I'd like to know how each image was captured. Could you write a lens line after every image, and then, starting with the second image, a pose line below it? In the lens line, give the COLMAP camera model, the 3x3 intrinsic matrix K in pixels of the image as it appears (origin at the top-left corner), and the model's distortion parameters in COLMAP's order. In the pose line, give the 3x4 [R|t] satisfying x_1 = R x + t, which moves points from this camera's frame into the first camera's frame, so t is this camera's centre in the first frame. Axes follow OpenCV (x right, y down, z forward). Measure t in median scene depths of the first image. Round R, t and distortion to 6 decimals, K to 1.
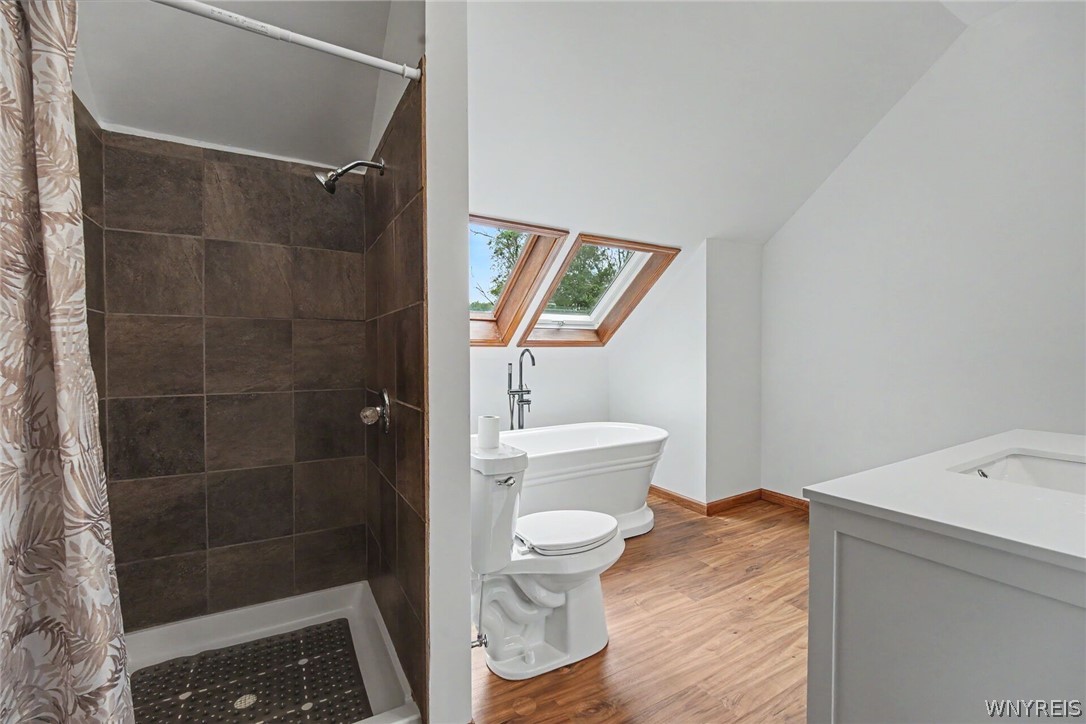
lens RADIAL K [[459.7, 0, 539.3], [0, 459.7, 359.0], [0, 0, 1]] dist [0.000538, -0.000277]
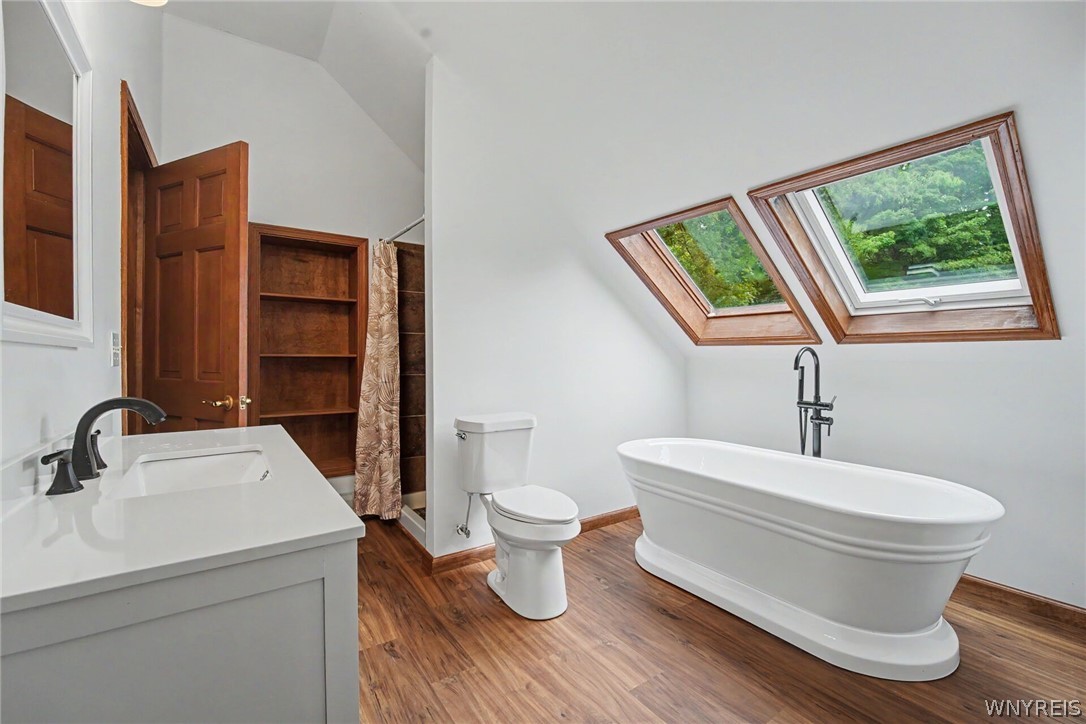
lens RADIAL K [[459.7, 0, 538.0], [0, 459.7, 358.6], [0, 0, 1]] dist [0.000538, -0.000277]
pose [[0.077157, 0.010842, -0.996960, 0.662943], [-0.012308, 0.999875, 0.009921, -0.005368], [0.996943, 0.011505, 0.077281, 0.499227]]
